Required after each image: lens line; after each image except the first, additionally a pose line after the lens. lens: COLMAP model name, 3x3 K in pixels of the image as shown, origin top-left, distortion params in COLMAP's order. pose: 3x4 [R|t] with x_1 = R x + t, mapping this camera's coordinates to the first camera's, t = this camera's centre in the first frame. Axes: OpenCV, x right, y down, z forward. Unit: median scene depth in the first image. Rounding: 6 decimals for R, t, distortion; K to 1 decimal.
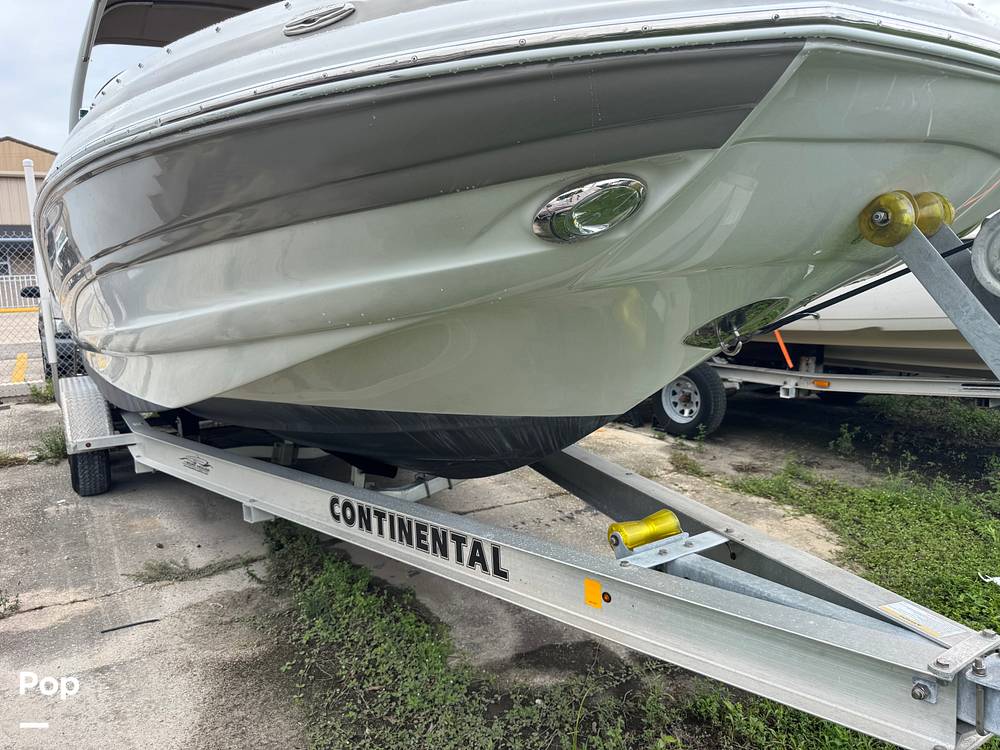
lens RADIAL K [[705.6, 0, 500.0], [0, 705.6, 375.0], [0, 0, 1]] dist [0.049660, -0.061041]
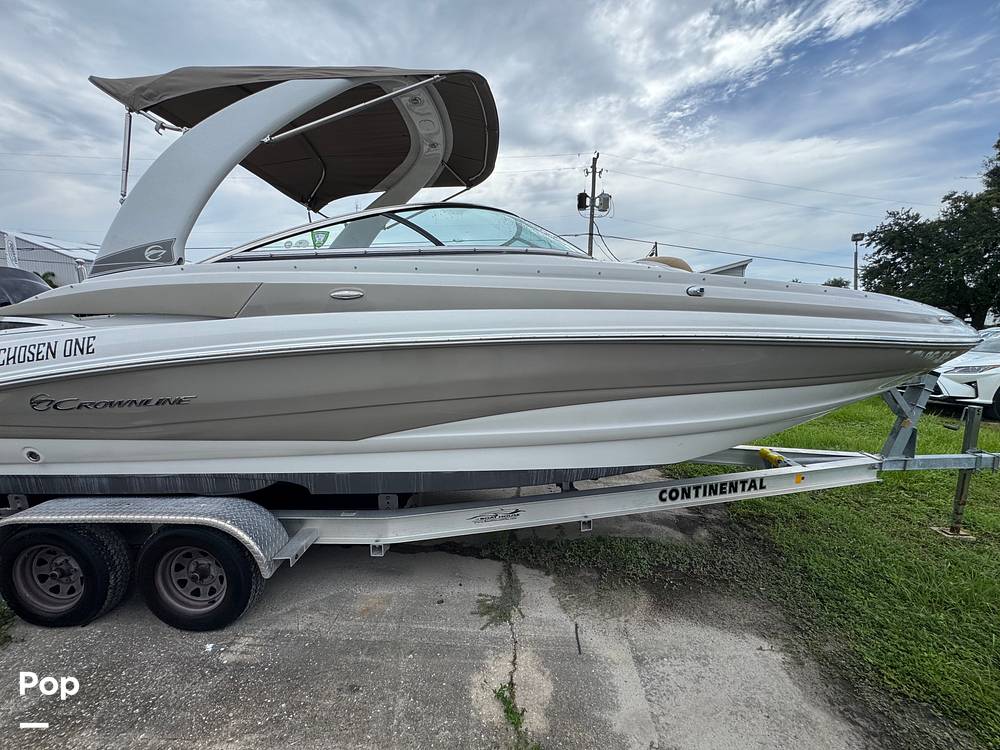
lens RADIAL K [[397.9, 0, 500.4], [0, 397.9, 373.6], [0, 0, 1]] dist [-0.003657, 0.000158]
pose [[0.552338, -0.078245, 0.829940, -1.329765], [0.088490, 0.995463, 0.034959, -0.211575], [-0.828910, 0.054132, 0.556756, 0.752853]]
